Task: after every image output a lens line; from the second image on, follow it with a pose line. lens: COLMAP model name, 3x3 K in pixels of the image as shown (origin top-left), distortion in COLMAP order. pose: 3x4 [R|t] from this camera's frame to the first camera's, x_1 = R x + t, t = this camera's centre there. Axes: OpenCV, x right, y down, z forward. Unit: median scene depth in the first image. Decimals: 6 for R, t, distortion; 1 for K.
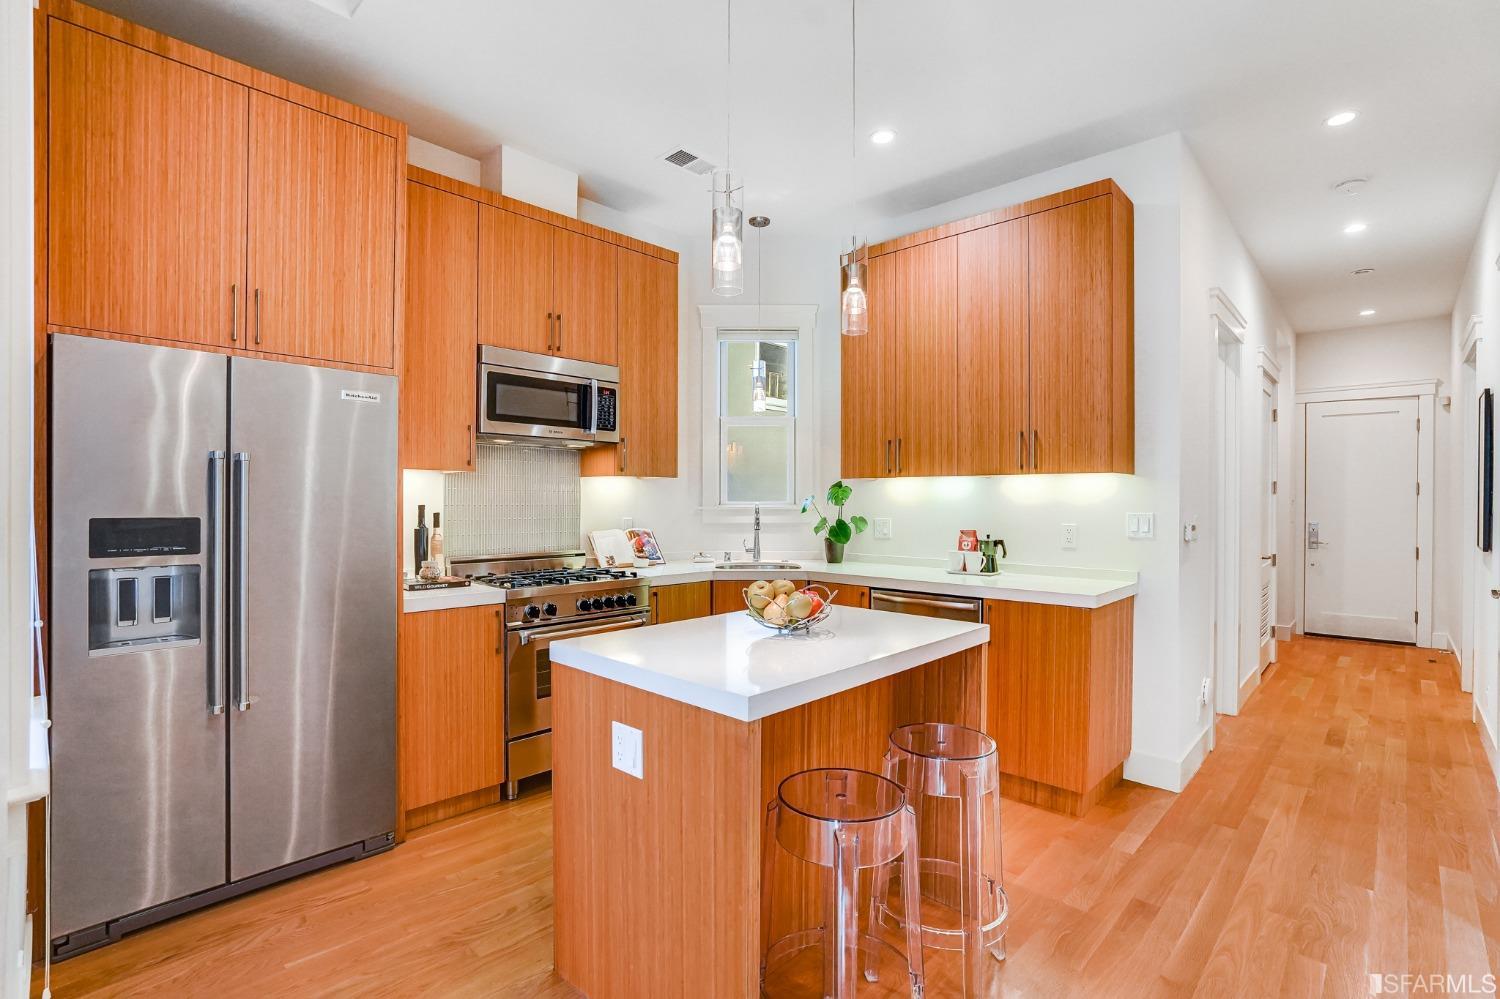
lens RADIAL K [[699.7, 0, 744.3], [0, 699.7, 505.5], [0, 0, 1]] dist [-0.026563, 0.004110]
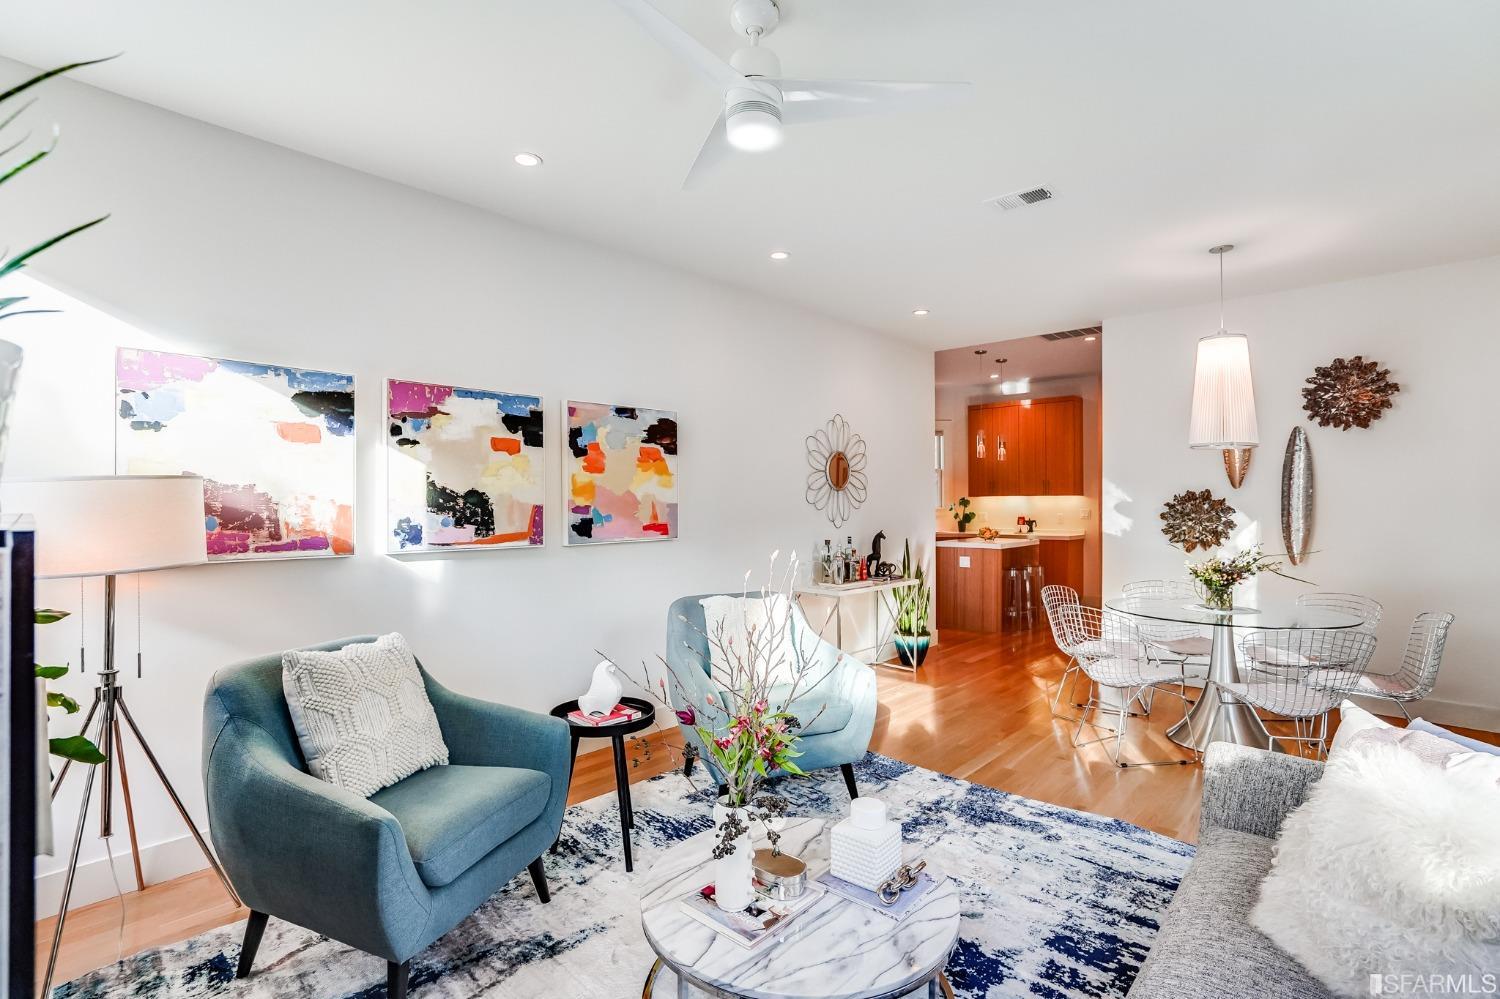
lens RADIAL K [[700.0, 0, 772.5], [0, 700.0, 512.5], [0, 0, 1]] dist [-0.000047, 0.000448]
pose [[0.998830, -0.004536, 0.048139, -0.728650], [0.004199, 0.999966, 0.007100, -0.003396], [-0.048169, -0.006890, 0.998815, -1.554730]]
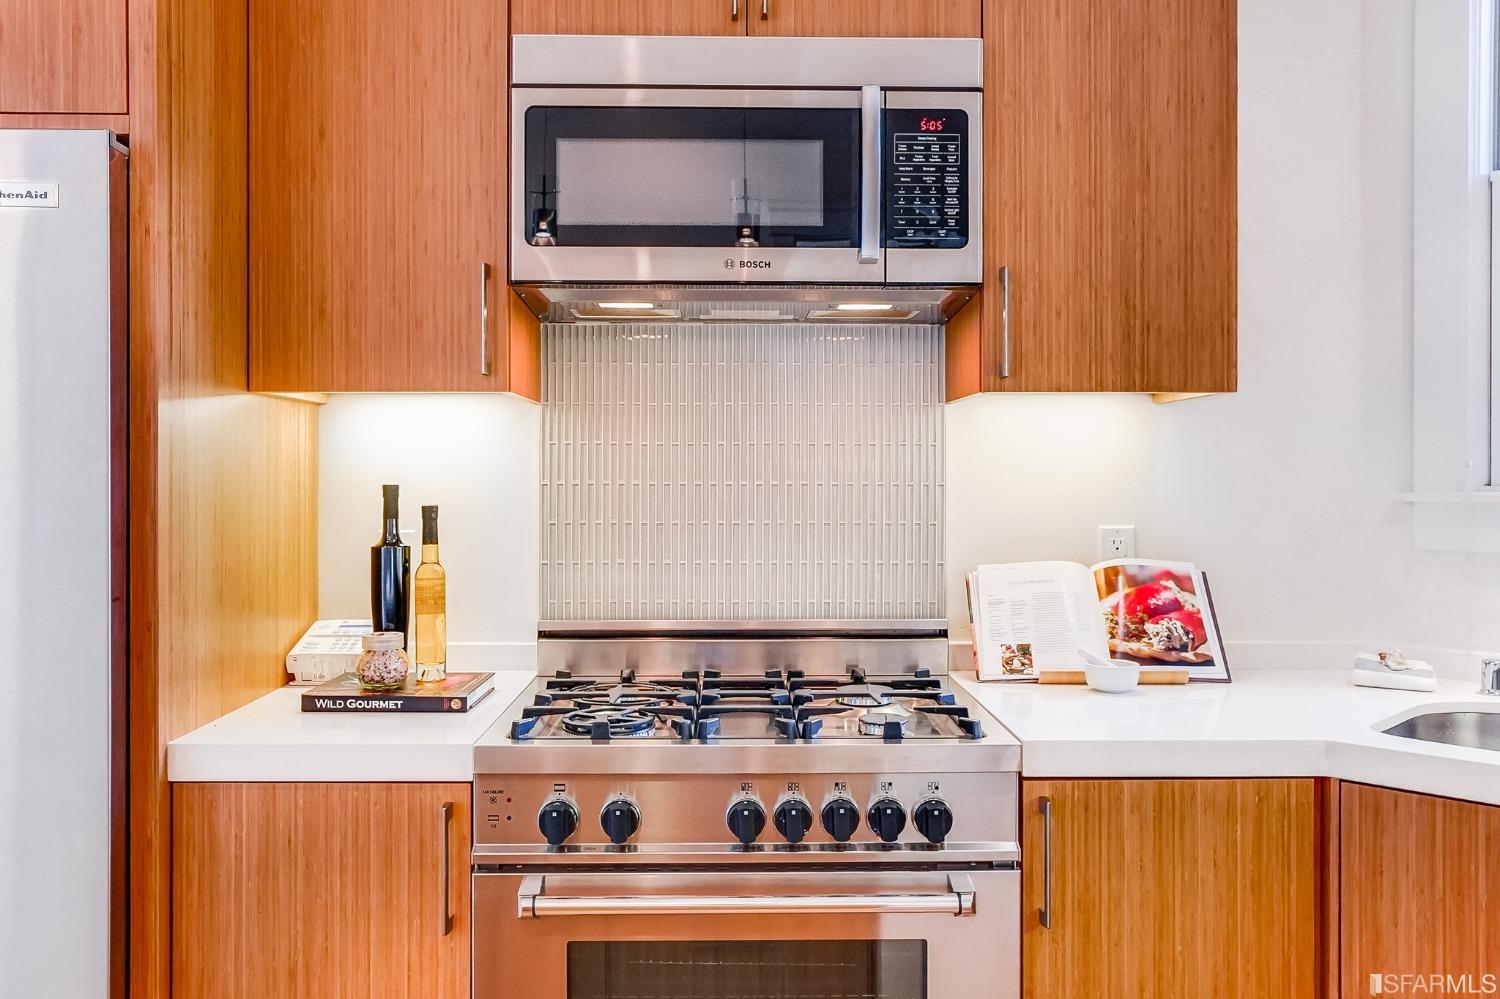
lens RADIAL K [[1259.4, 0, 765.2], [0, 1259.4, 473.2], [0, 0, 1]] dist [-0.008416, 0.011038]
pose [[0.711545, -0.002392, -0.702637, 0.141160], [-0.003149, 0.999973, -0.006594, -0.002594], [0.702634, 0.006904, 0.711518, 0.538470]]
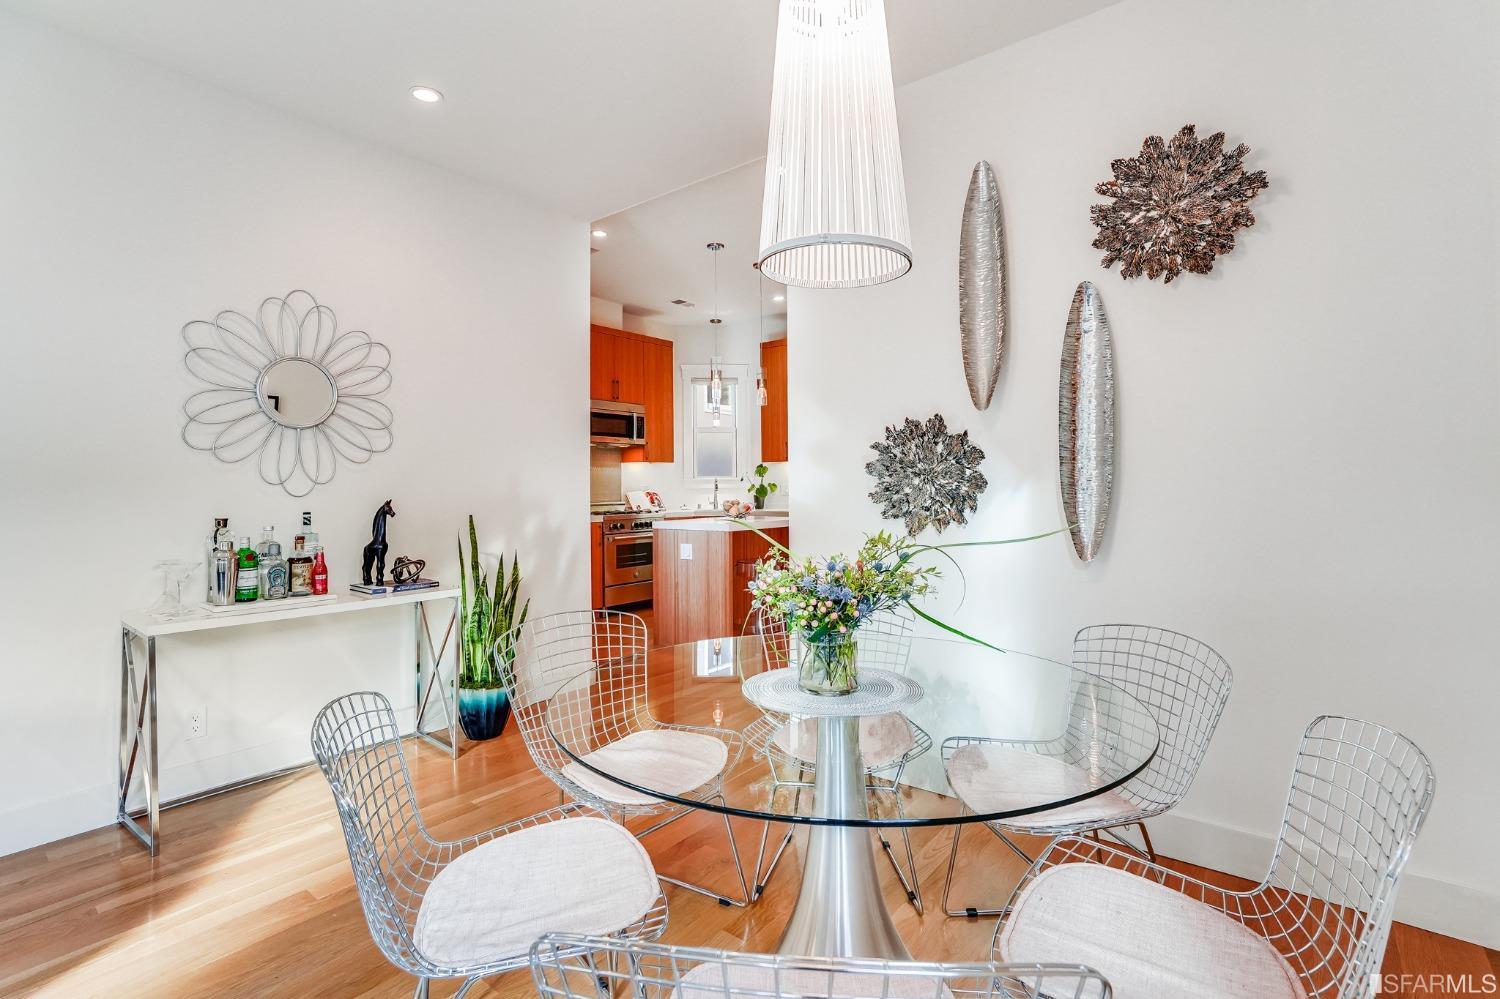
lens RADIAL K [[699.7, 0, 747.3], [0, 699.7, 479.9], [0, 0, 1]] dist [-0.026563, 0.004110]
pose [[0.995358, -0.010391, 0.095676, -0.086040], [0.011871, 0.999818, -0.014912, 0.038797], [-0.095504, 0.015979, 0.995301, -0.929879]]
